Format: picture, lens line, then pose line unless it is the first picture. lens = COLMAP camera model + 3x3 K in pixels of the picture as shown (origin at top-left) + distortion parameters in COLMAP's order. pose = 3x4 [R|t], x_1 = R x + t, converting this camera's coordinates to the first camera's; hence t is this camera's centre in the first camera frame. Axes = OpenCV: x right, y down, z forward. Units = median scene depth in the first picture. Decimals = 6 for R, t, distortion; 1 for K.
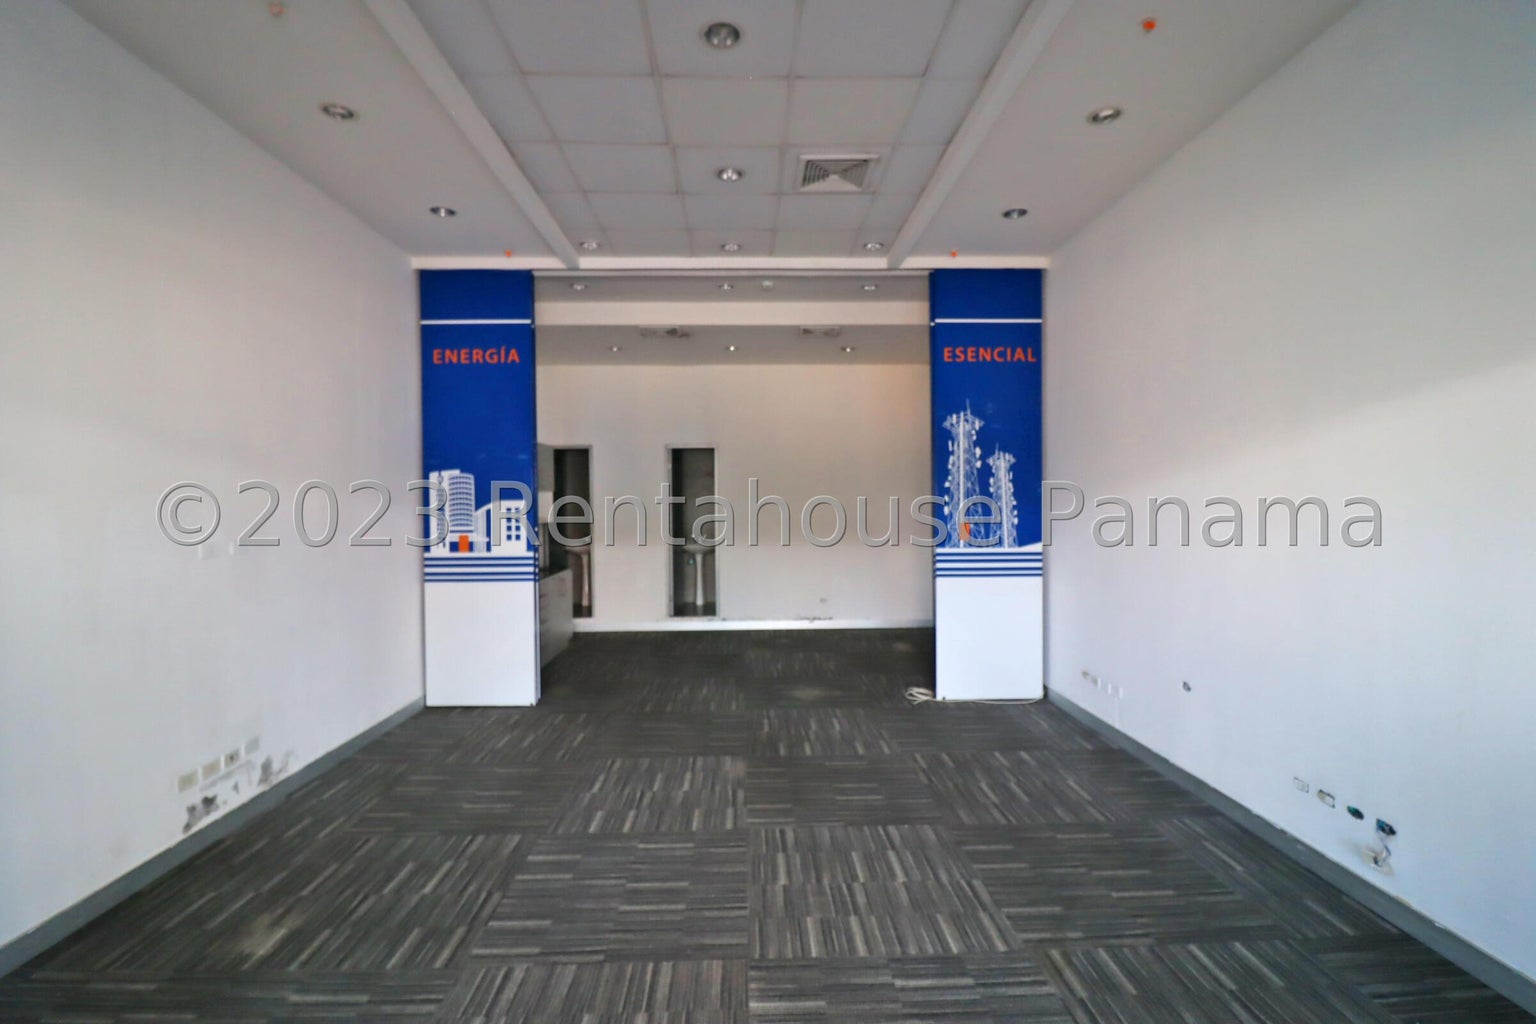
lens RADIAL K [[708.8, 0, 768.0], [0, 708.8, 512.0], [0, 0, 1]] dist [0.001452, -0.013302]
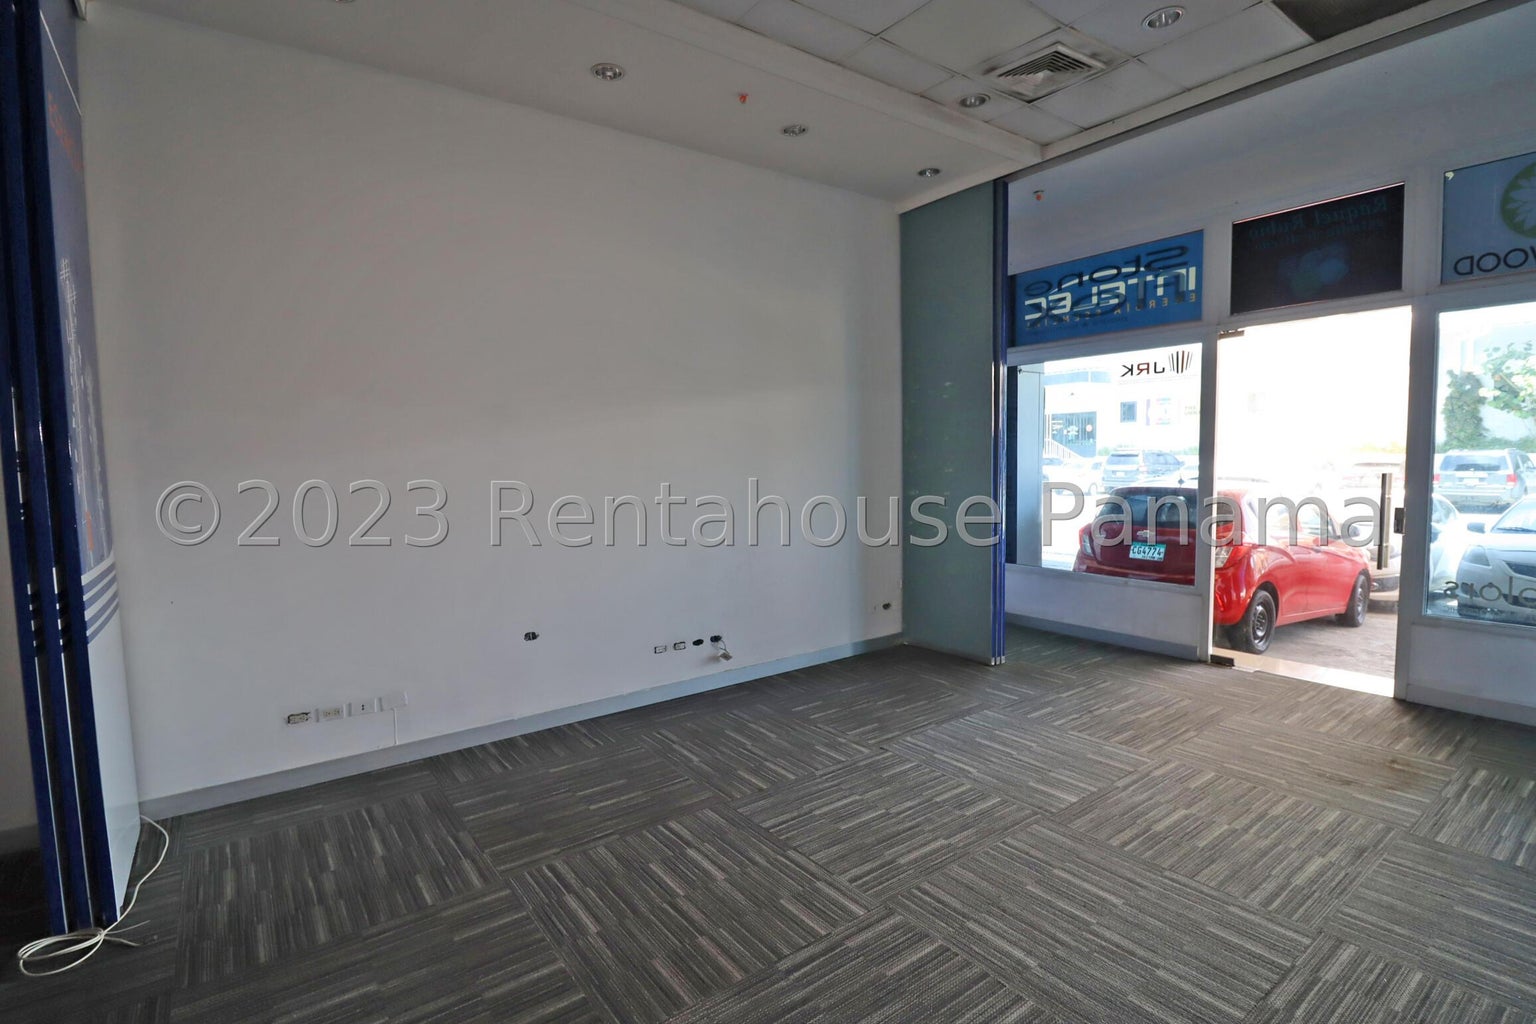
lens RADIAL K [[738.6, 0, 768.0], [0, 738.6, 512.0], [0, 0, 1]] dist [0.000422, -0.012614]
pose [[-0.565764, -0.041693, 0.823512, -0.348841], [0.038172, 0.996326, 0.076667, -0.003576], [-0.823683, 0.074811, -0.562094, 0.925658]]
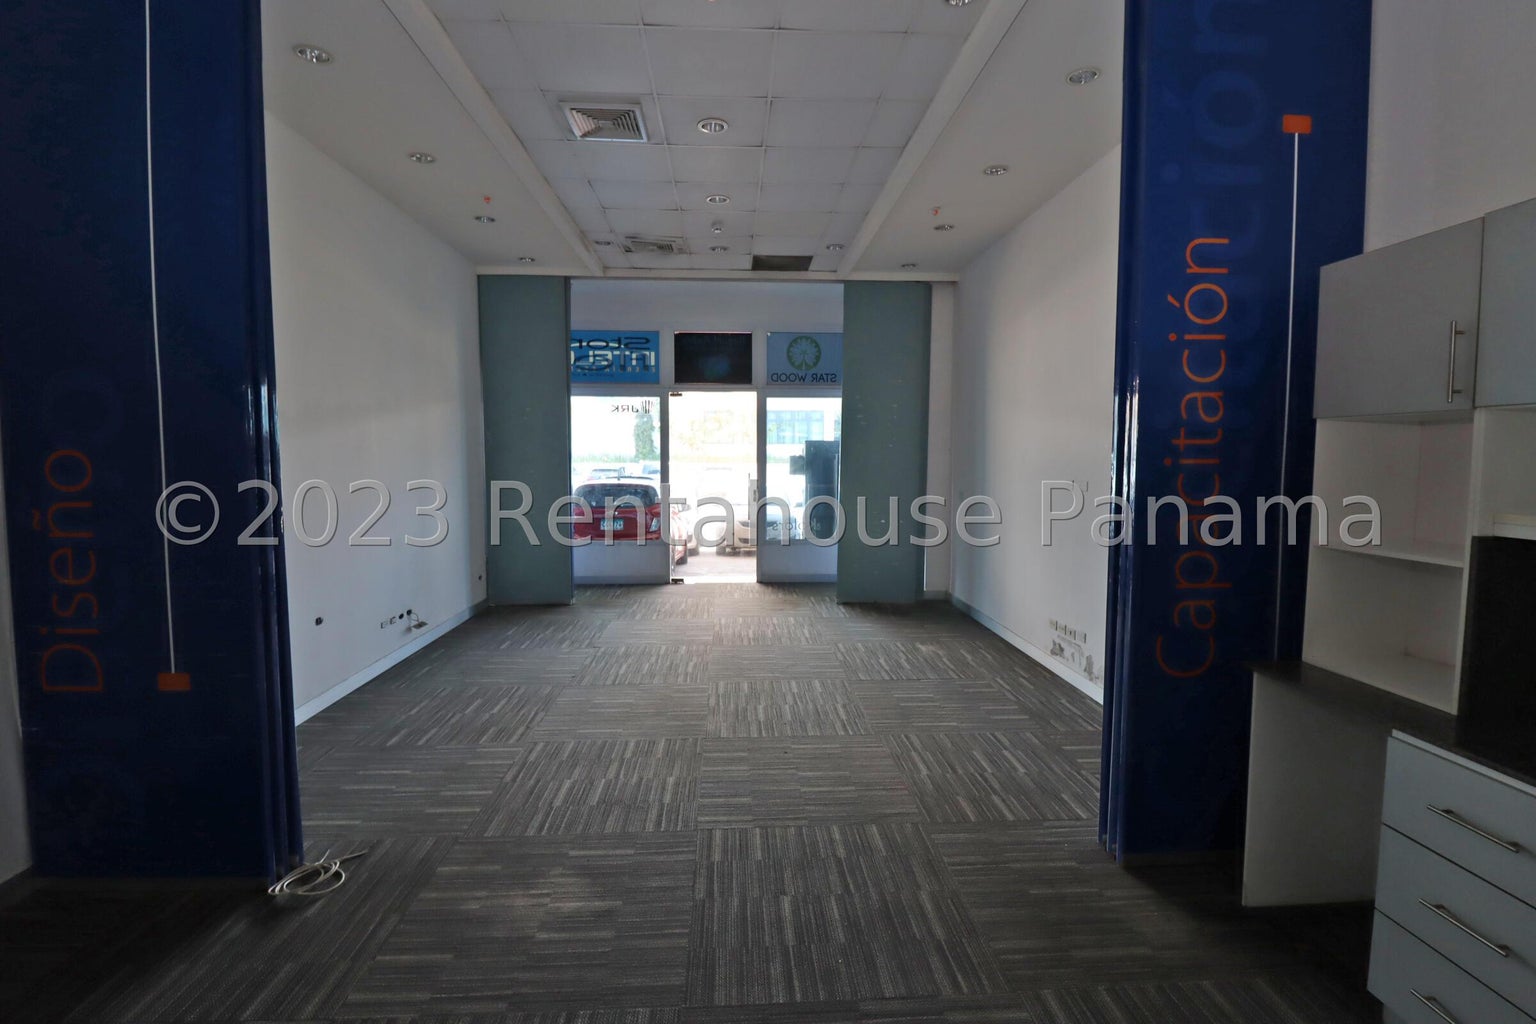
lens RADIAL K [[708.8, 0, 768.0], [0, 708.8, 512.0], [0, 0, 1]] dist [0.001452, -0.013302]
pose [[-0.999775, 0.009720, -0.018834, -0.078800], [0.007885, 0.995429, 0.095179, -0.021521], [0.019673, 0.095009, -0.995282, 1.504050]]
